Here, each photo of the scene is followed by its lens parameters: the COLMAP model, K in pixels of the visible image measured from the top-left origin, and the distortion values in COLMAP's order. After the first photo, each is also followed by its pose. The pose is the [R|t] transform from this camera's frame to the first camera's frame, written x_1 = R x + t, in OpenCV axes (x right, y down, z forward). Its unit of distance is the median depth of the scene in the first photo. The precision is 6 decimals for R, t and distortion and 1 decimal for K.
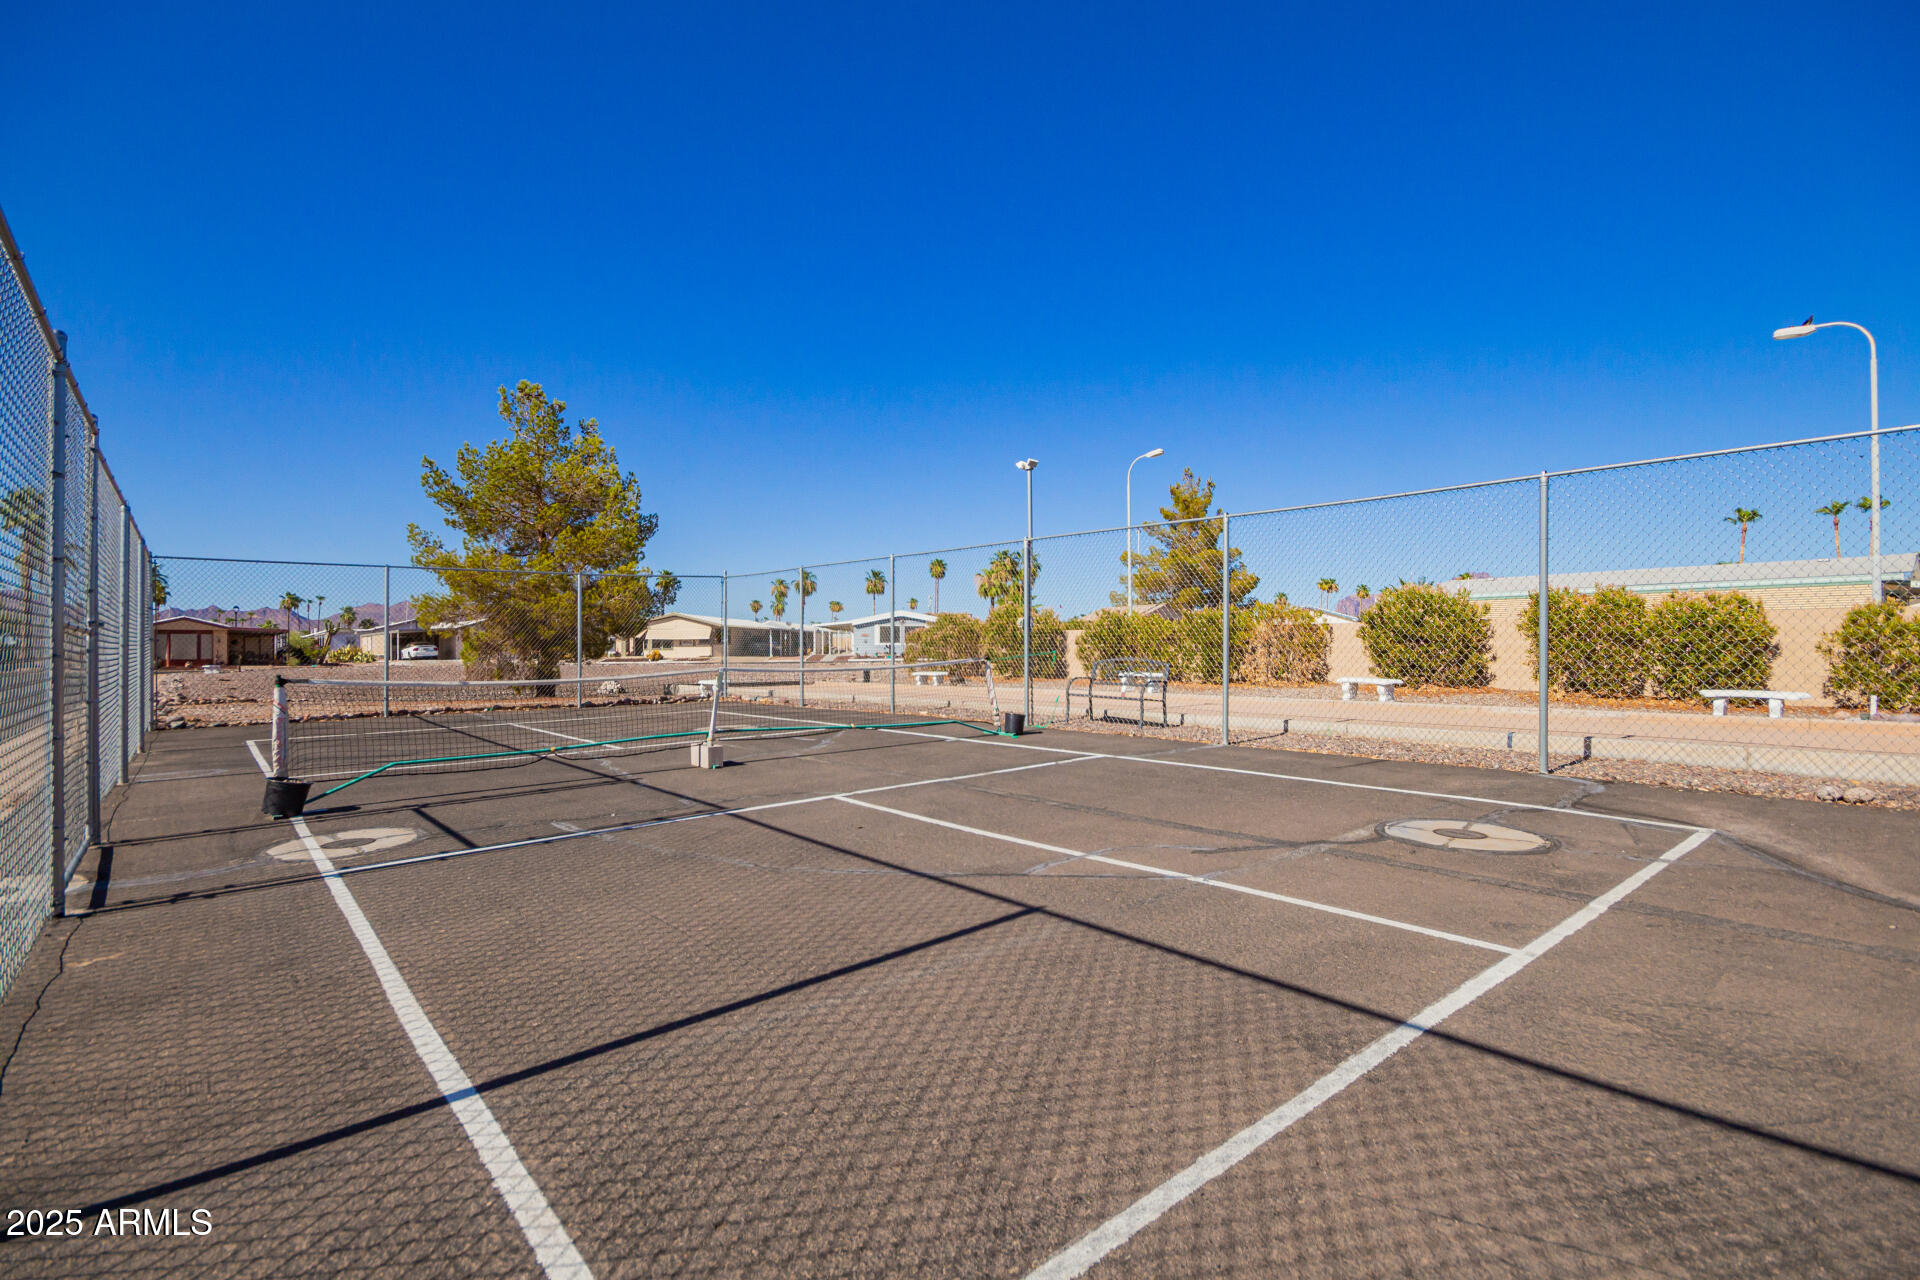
lens RADIAL K [[890.9, 0, 967.8], [0, 890.9, 654.1], [0, 0, 1]] dist [-0.000510, 0.000415]
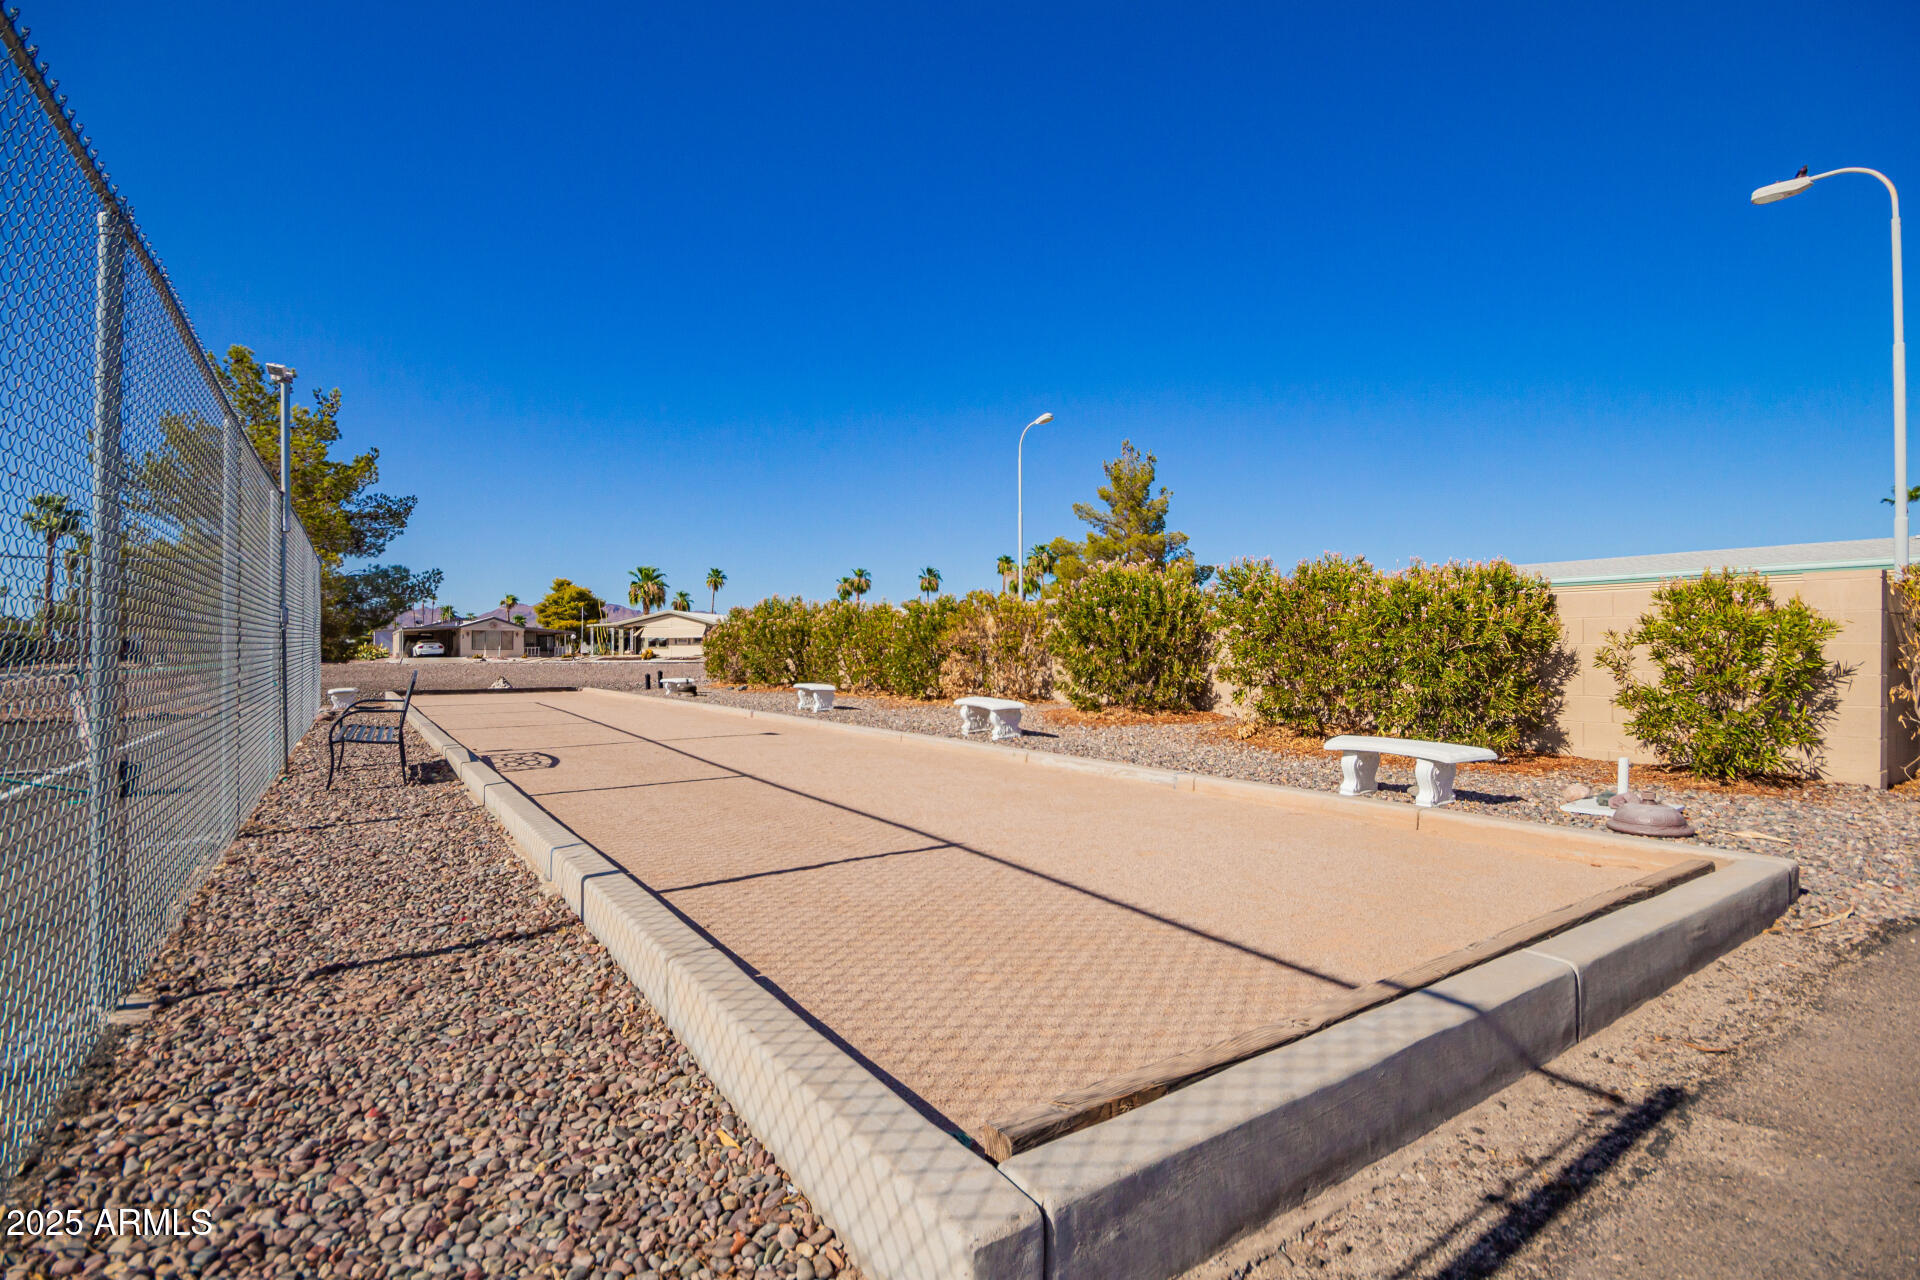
lens RADIAL K [[896.1, 0, 960.4], [0, 896.1, 651.4], [0, 0, 1]] dist [-0.000787, 0.007222]
pose [[0.993413, 0.004288, -0.114509, 0.303521], [-0.004463, 0.999989, -0.001270, -0.005112], [0.114502, 0.001773, 0.993421, 0.193337]]
